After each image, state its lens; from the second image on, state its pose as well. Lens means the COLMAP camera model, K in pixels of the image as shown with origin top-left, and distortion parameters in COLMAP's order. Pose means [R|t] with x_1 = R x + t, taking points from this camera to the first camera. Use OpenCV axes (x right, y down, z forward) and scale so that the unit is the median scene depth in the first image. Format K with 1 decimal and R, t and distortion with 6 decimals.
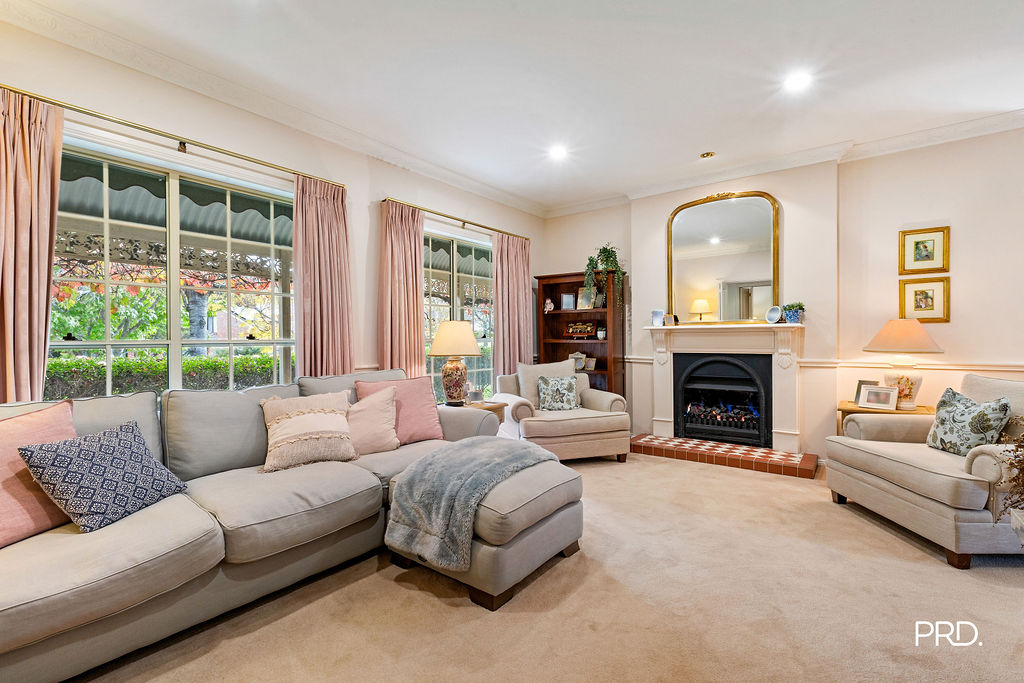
lens RADIAL K [[460.4, 0, 514.0], [0, 460.4, 342.3], [0, 0, 1]] dist [-0.004720, -0.000102]
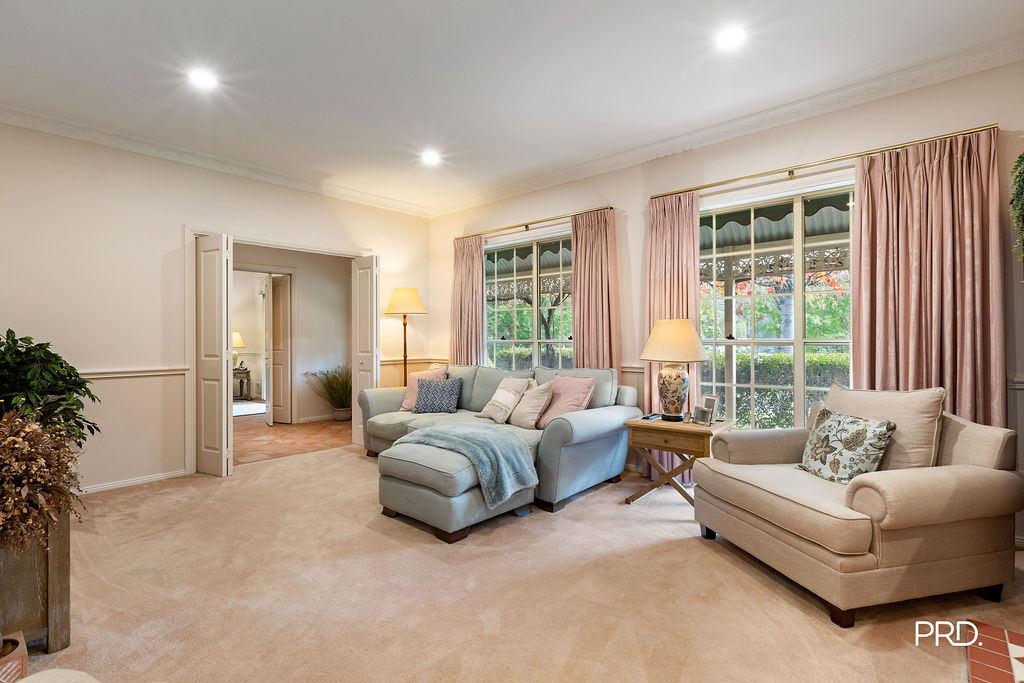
lens RADIAL K [[486.6, 0, 513.7], [0, 486.6, 341.0], [0, 0, 1]] dist [-0.001817, 0.000031]
pose [[-0.058221, 0.002595, -0.998300, 0.691512], [-0.015751, 0.999870, 0.003518, -0.004886], [0.998179, 0.015929, -0.058173, 0.690633]]
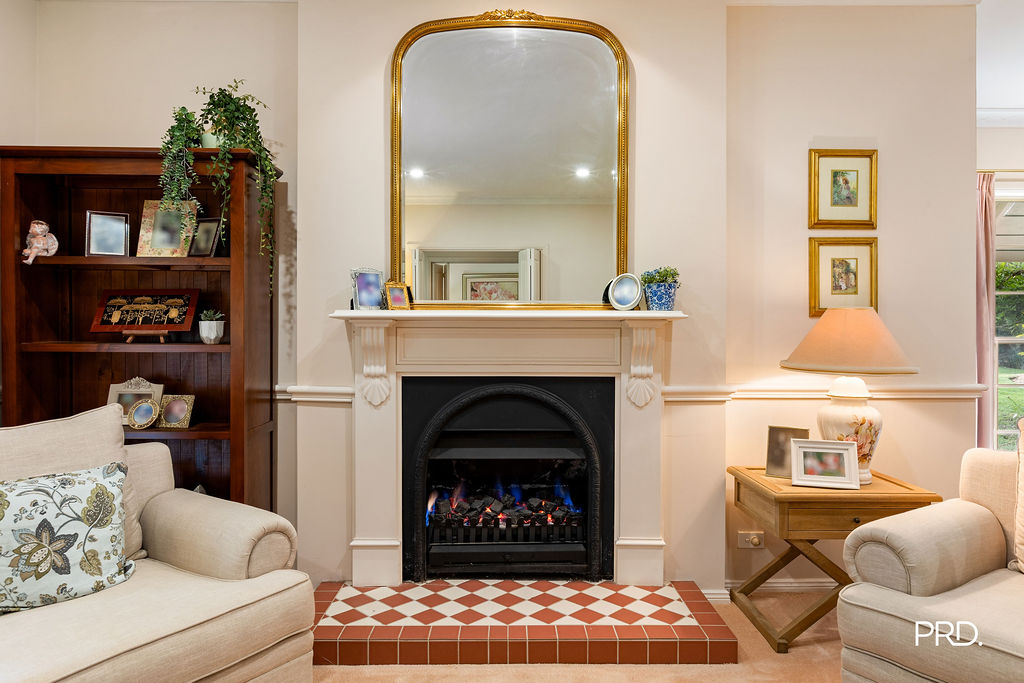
lens RADIAL K [[632.8, 0, 513.9], [0, 632.8, 331.8], [0, 0, 1]] dist [-0.006972, 0.002232]
pose [[0.792716, 0.013319, 0.609445, 0.088575], [-0.001715, 0.999806, -0.019619, -0.006732], [-0.609588, 0.014507, 0.792585, 0.541976]]
